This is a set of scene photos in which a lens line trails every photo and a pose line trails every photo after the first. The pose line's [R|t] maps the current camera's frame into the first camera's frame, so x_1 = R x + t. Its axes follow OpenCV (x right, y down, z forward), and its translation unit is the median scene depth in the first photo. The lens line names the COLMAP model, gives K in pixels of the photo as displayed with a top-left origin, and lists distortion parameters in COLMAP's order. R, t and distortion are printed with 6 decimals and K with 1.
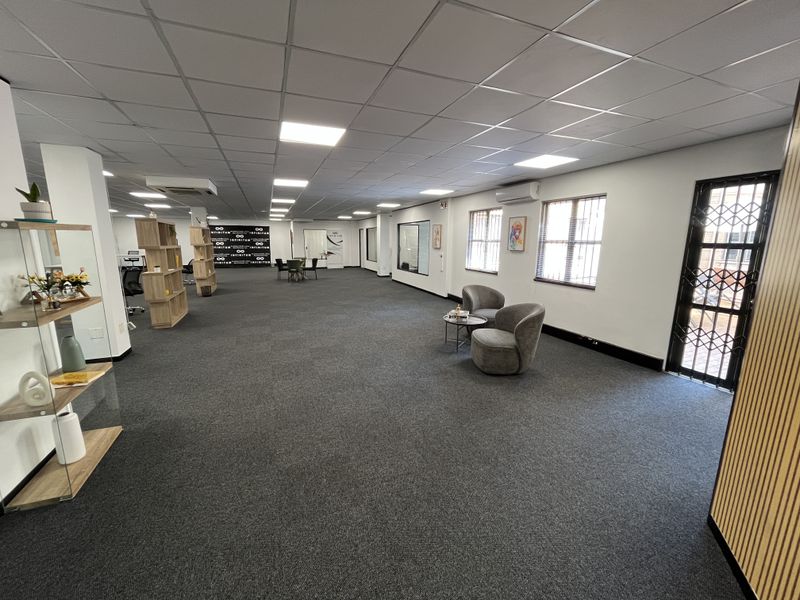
lens RADIAL K [[320.8, 0, 400.5], [0, 320.8, 297.5], [0, 0, 1]] dist [-0.004072, -0.000387]
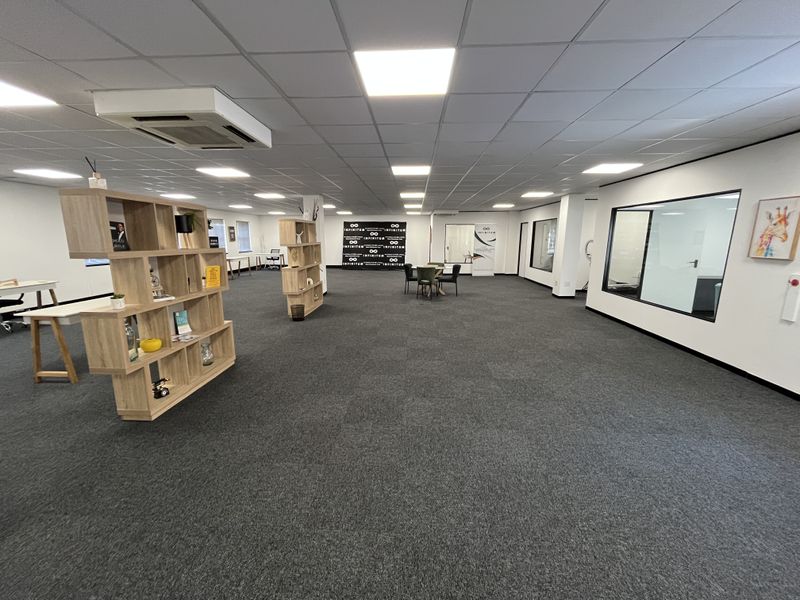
lens RADIAL K [[320.8, 0, 396.6], [0, 320.8, 296.0], [0, 0, 1]] dist [-0.004072, -0.000387]
pose [[0.902979, 0.075395, -0.423019, -0.087517], [-0.074849, 0.997034, 0.017930, -0.058039], [0.423116, 0.015473, 0.905944, 0.323314]]
